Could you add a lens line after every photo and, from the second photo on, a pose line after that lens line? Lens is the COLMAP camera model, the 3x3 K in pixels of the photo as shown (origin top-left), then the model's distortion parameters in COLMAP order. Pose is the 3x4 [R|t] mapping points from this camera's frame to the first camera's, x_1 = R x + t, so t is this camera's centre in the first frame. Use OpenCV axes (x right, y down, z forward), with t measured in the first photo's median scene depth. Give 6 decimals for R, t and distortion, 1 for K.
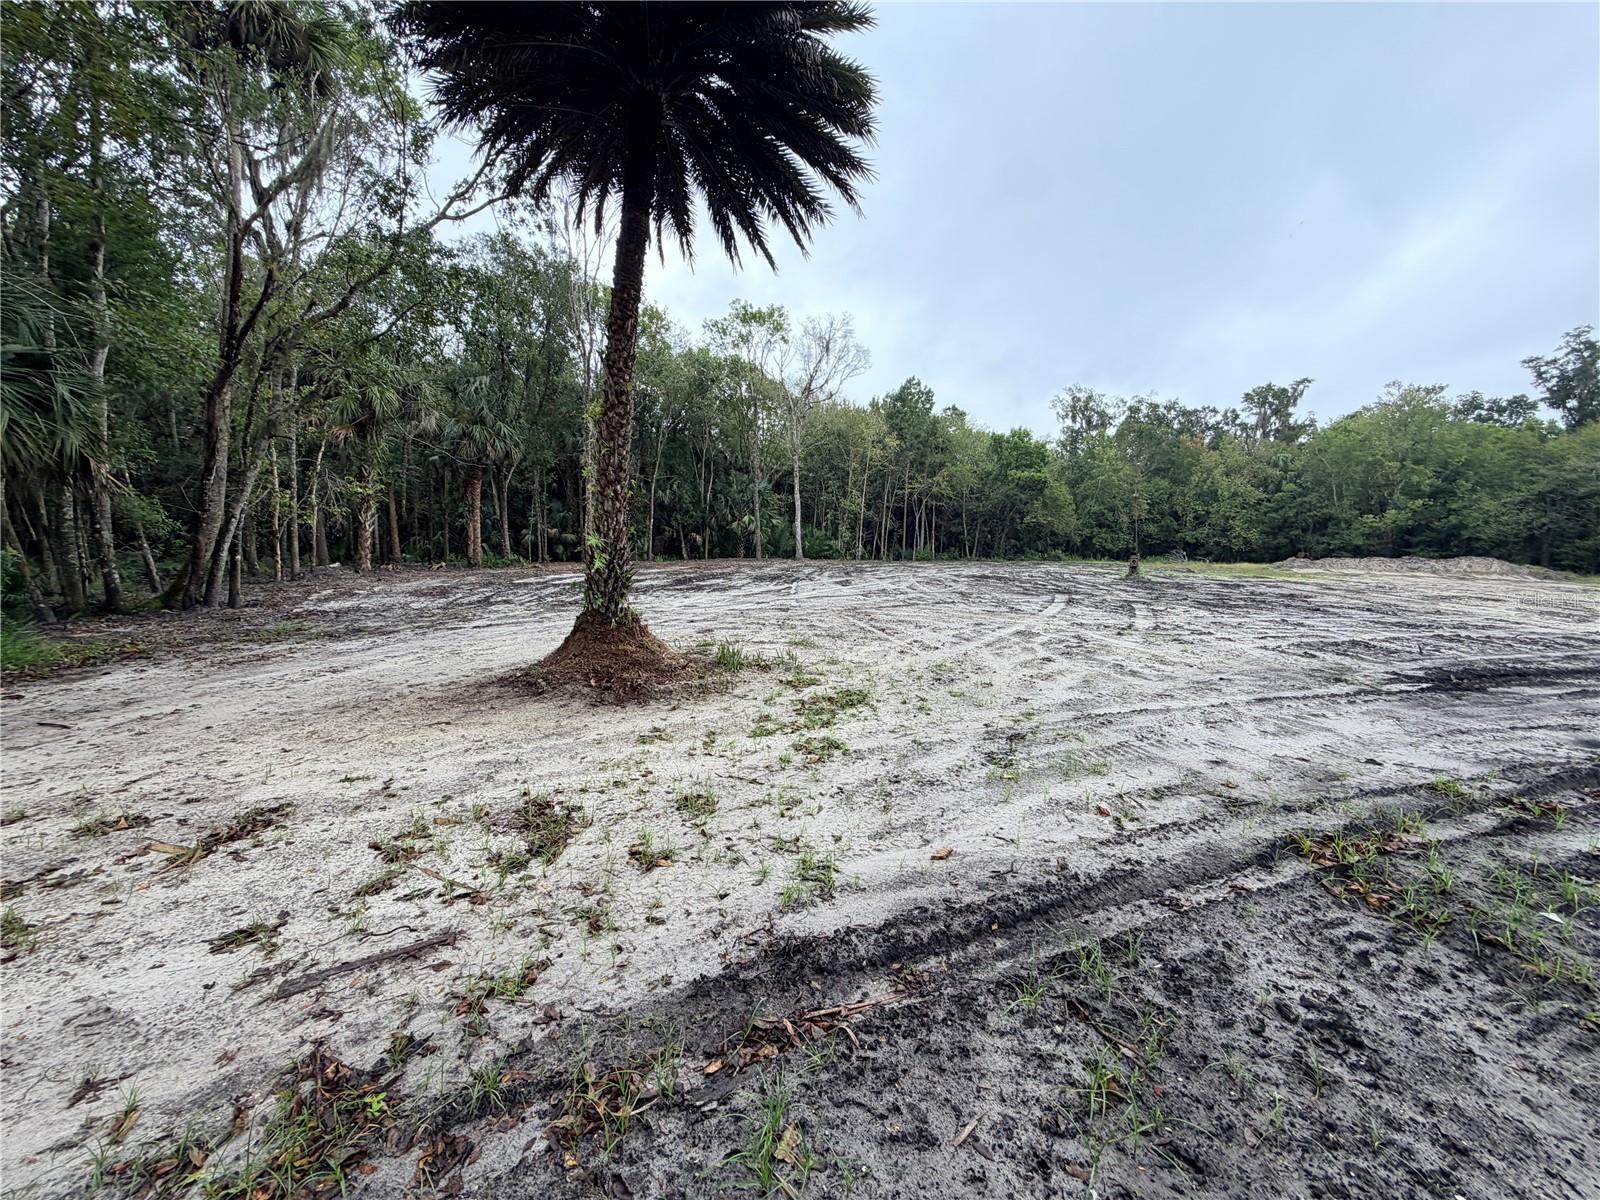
lens RADIAL K [[644.5, 0, 793.5], [0, 644.5, 599.2], [0, 0, 1]] dist [0.004615, -0.000779]
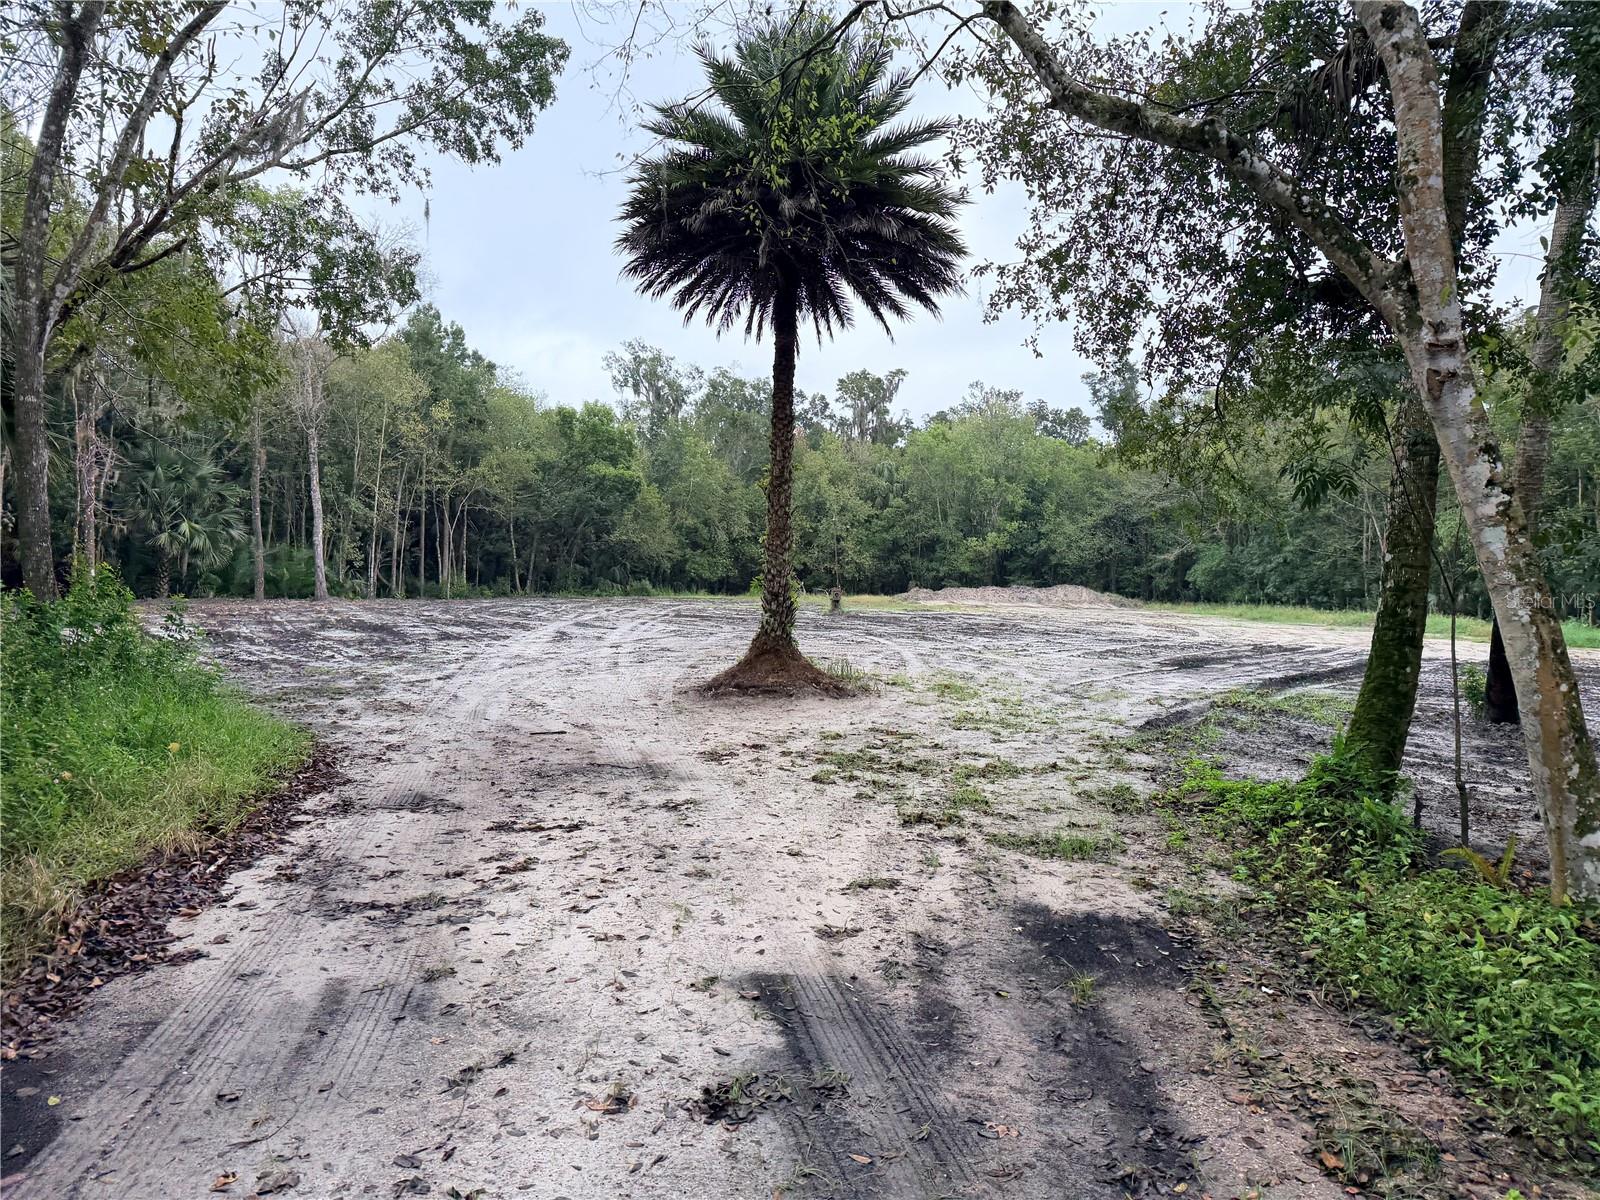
lens RADIAL K [[1118.7, 0, 794.8], [0, 1118.7, 604.1], [0, 0, 1]] dist [0.032271, -0.010235]
pose [[0.823313, -0.017315, 0.567323, -0.137611], [0.048614, 0.998013, -0.040089, 0.005621], [-0.565501, 0.060585, 0.822519, -0.077961]]
